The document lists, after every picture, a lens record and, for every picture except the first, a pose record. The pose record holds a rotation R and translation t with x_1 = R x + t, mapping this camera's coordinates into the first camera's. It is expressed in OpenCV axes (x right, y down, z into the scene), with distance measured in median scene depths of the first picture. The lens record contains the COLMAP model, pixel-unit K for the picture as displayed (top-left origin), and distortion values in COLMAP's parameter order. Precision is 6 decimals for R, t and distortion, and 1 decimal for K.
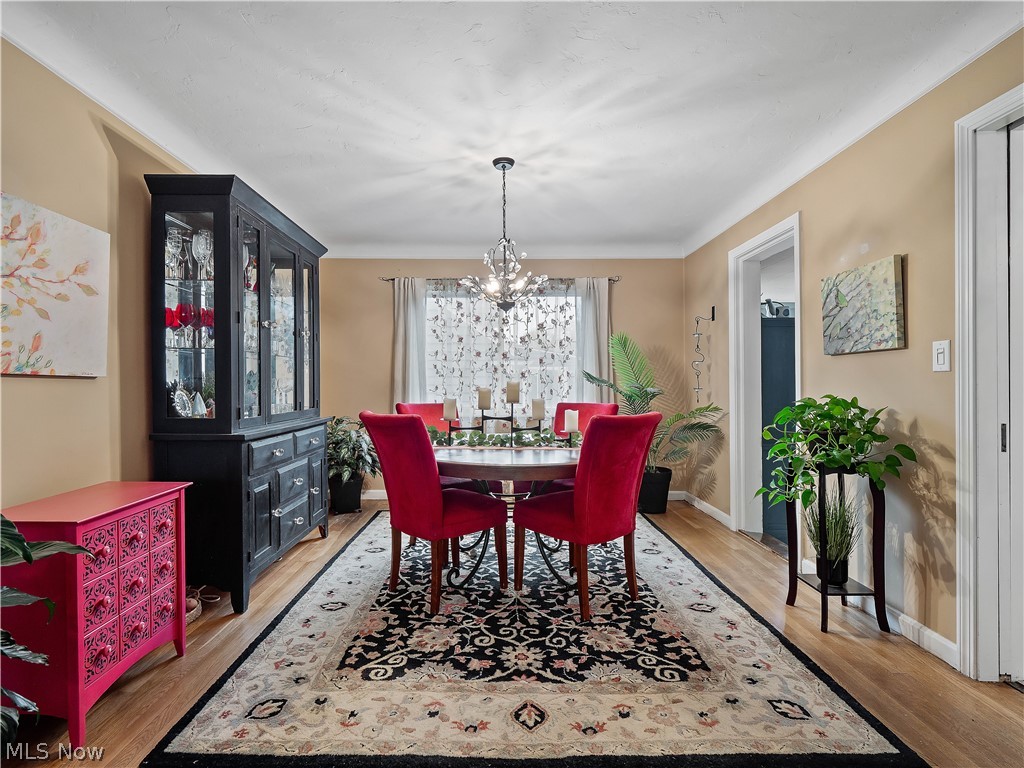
lens RADIAL K [[502.2, 0, 498.0], [0, 502.2, 394.9], [0, 0, 1]] dist [0.007467, -0.005982]
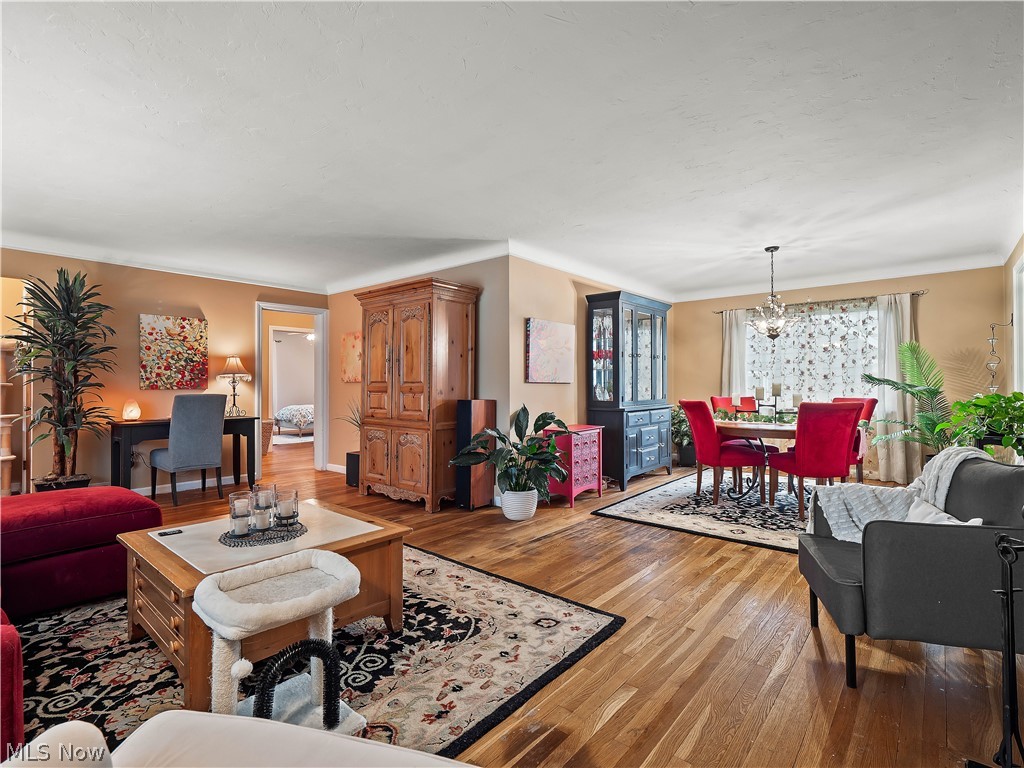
lens RADIAL K [[502.2, 0, 497.3], [0, 502.2, 379.9], [0, 0, 1]] dist [0.007467, -0.005982]
pose [[0.744498, -0.009805, -0.667553, 0.512055], [-0.007917, 0.999692, -0.023514, 0.009945], [0.667578, 0.022791, 0.744191, -0.941259]]
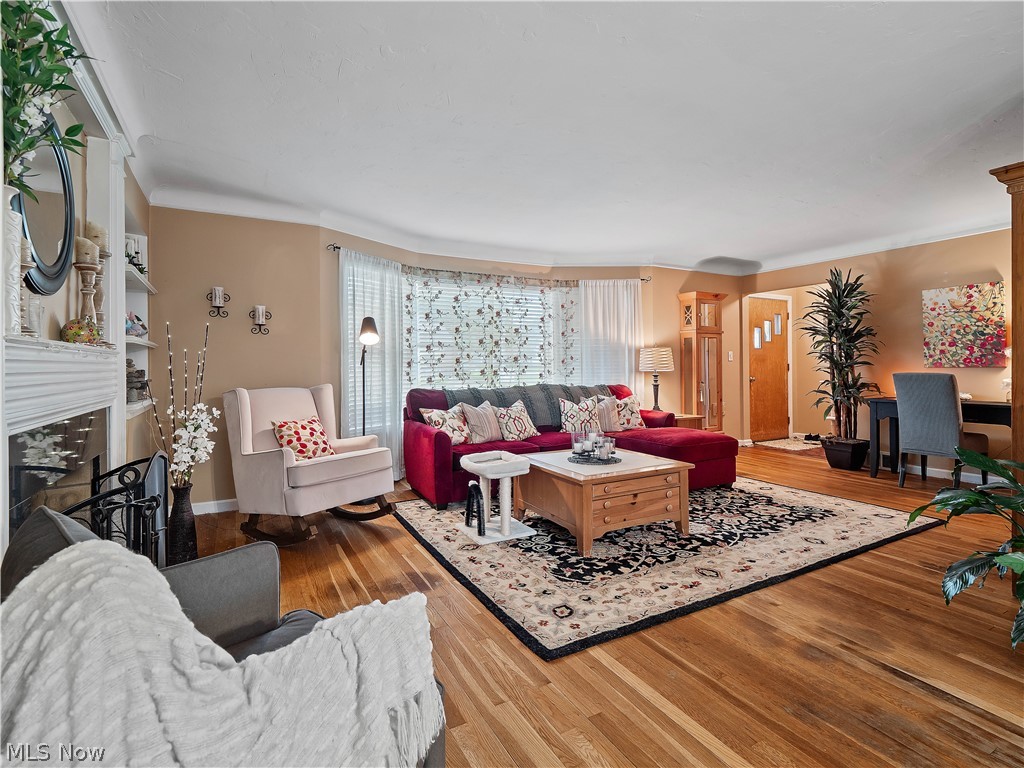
lens RADIAL K [[502.2, 0, 521.5], [0, 502.2, 367.1], [0, 0, 1]] dist [0.007467, -0.005982]
pose [[-0.873734, 0.004506, -0.486384, 0.454274], [-0.005884, 0.999786, 0.019832, -0.018358], [0.486369, 0.020190, -0.873520, 0.585322]]
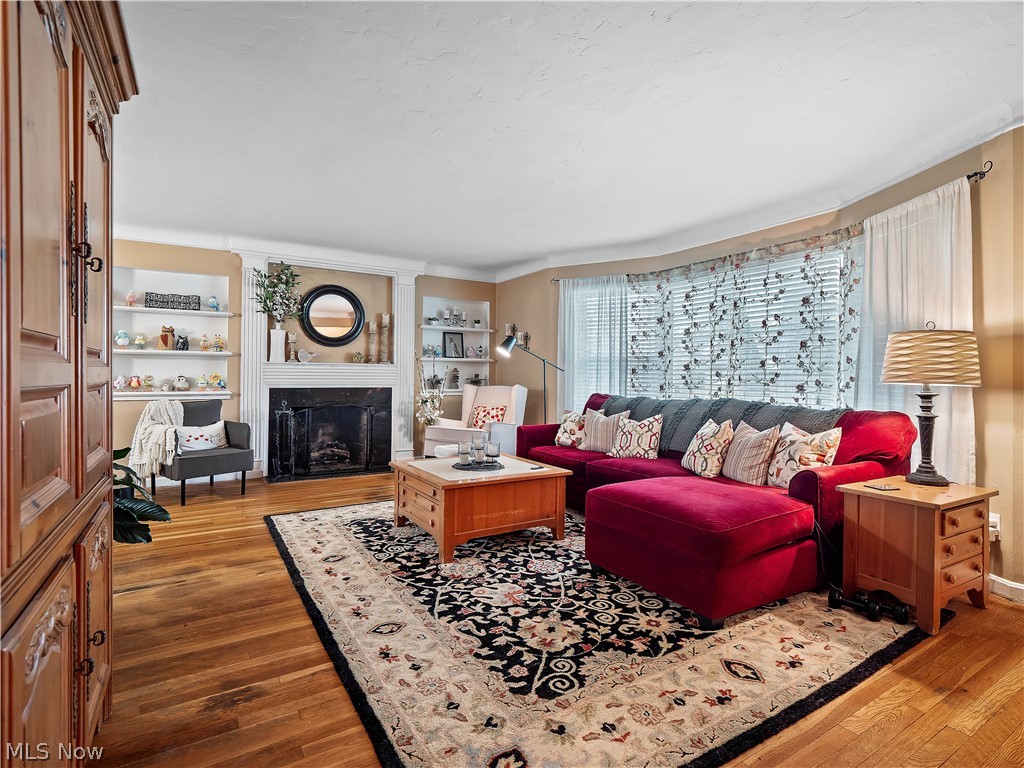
lens RADIAL K [[502.2, 0, 508.8], [0, 502.2, 368.0], [0, 0, 1]] dist [0.007467, -0.005982]
pose [[-0.529843, 0.007167, 0.848066, -1.632307], [0.007928, 0.999962, -0.003497, 0.003992], [-0.848059, 0.004871, -0.529880, 0.121763]]
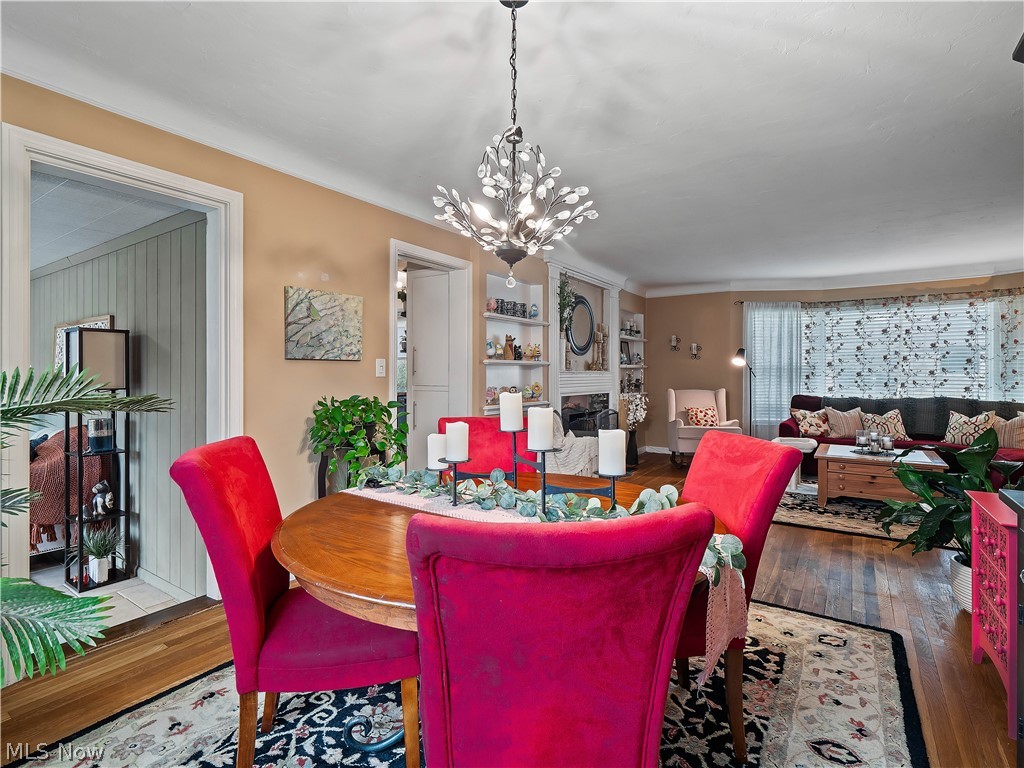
lens RADIAL K [[502.2, 0, 508.1], [0, 502.2, 369.0], [0, 0, 1]] dist [0.007467, -0.005982]
pose [[-0.824422, 0.001418, 0.565974, -0.345007], [0.008584, 0.999913, 0.009998, -0.069911], [-0.565910, 0.013101, -0.824363, 1.737590]]
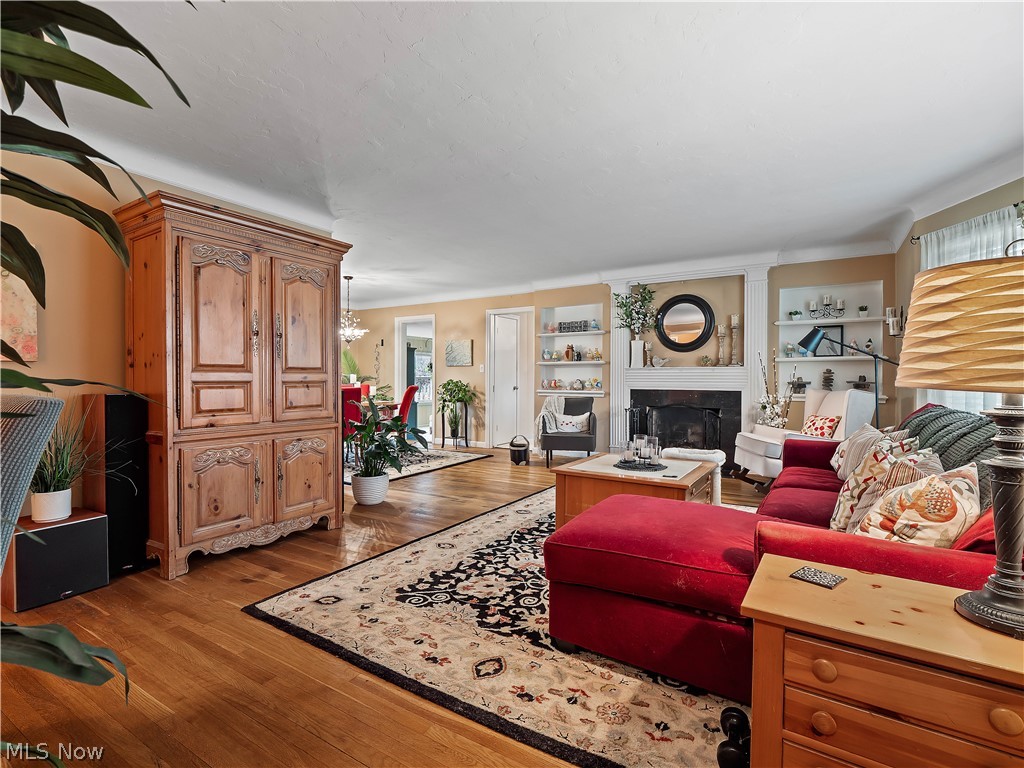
lens RADIAL K [[502.2, 0, 522.7], [0, 502.2, 378.9], [0, 0, 1]] dist [0.007467, -0.005982]
pose [[0.512810, -0.004122, 0.858492, -1.796400], [0.017582, 0.999829, -0.005702, 0.025264], [-0.858322, 0.018018, 0.512795, -0.984766]]
